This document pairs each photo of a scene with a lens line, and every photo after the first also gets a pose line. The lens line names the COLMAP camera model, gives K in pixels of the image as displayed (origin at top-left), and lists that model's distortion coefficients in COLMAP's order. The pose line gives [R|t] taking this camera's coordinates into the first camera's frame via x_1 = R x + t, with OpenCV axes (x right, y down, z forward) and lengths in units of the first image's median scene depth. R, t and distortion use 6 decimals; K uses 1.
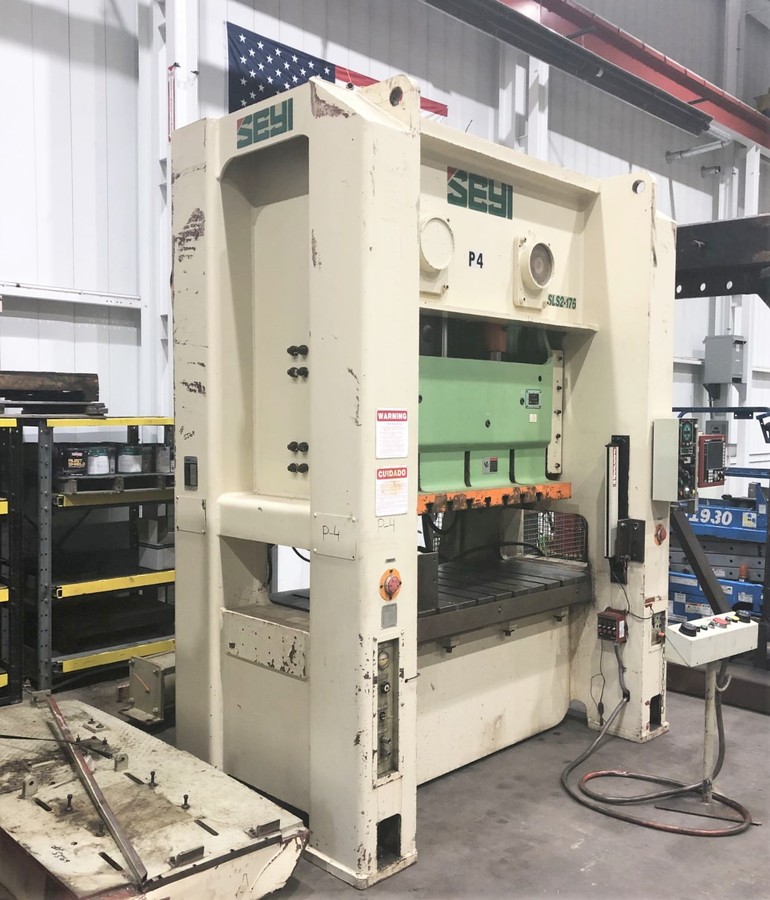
lens RADIAL K [[862.4, 0, 384.5], [0, 862.4, 468.4], [0, 0, 1]] dist [0.033088, -0.020382]
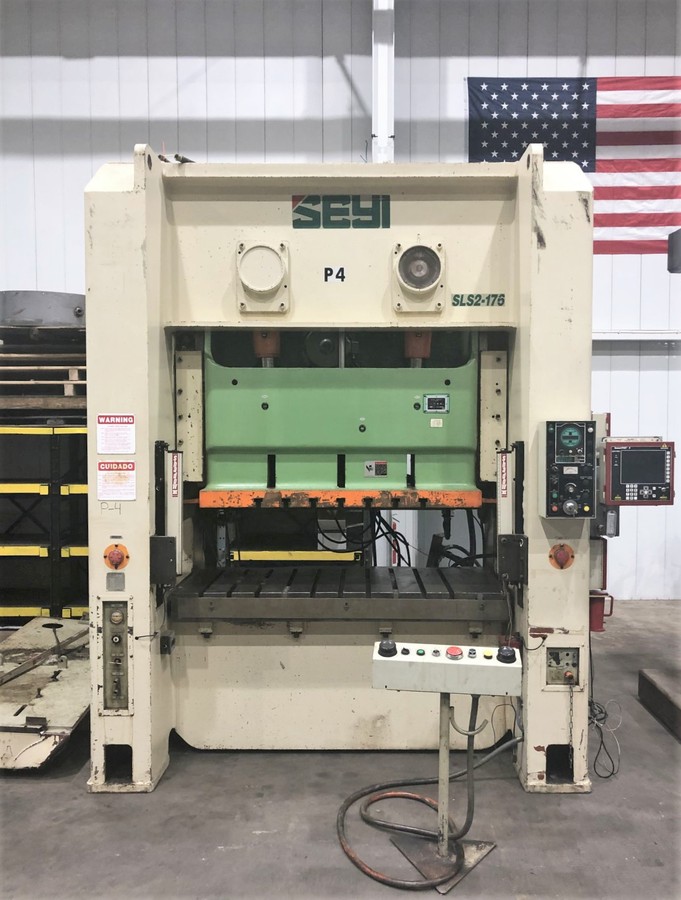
lens RADIAL K [[783.8, 0, 366.3], [0, 783.8, 466.5], [0, 0, 1]] dist [0.025538, 0.000028]
pose [[0.710997, 0.026508, -0.702695, 0.844274], [-0.038510, 0.999257, -0.001270, -0.005359], [0.702140, 0.027964, 0.711490, 0.356088]]
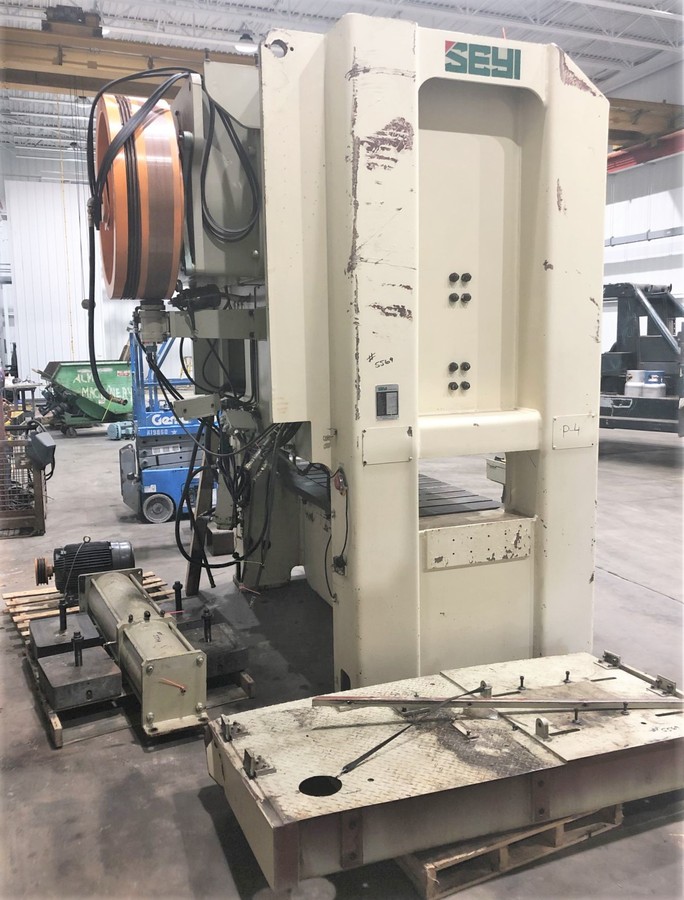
lens RADIAL K [[777.8, 0, 322.0], [0, 777.8, 448.6], [0, 0, 1]] dist [0.028988, -0.005686]
pose [[0.405721, -0.144417, 0.902516, -1.000243], [0.077788, 0.989311, 0.123337, -0.053429], [-0.910681, 0.020165, 0.412618, 0.690753]]
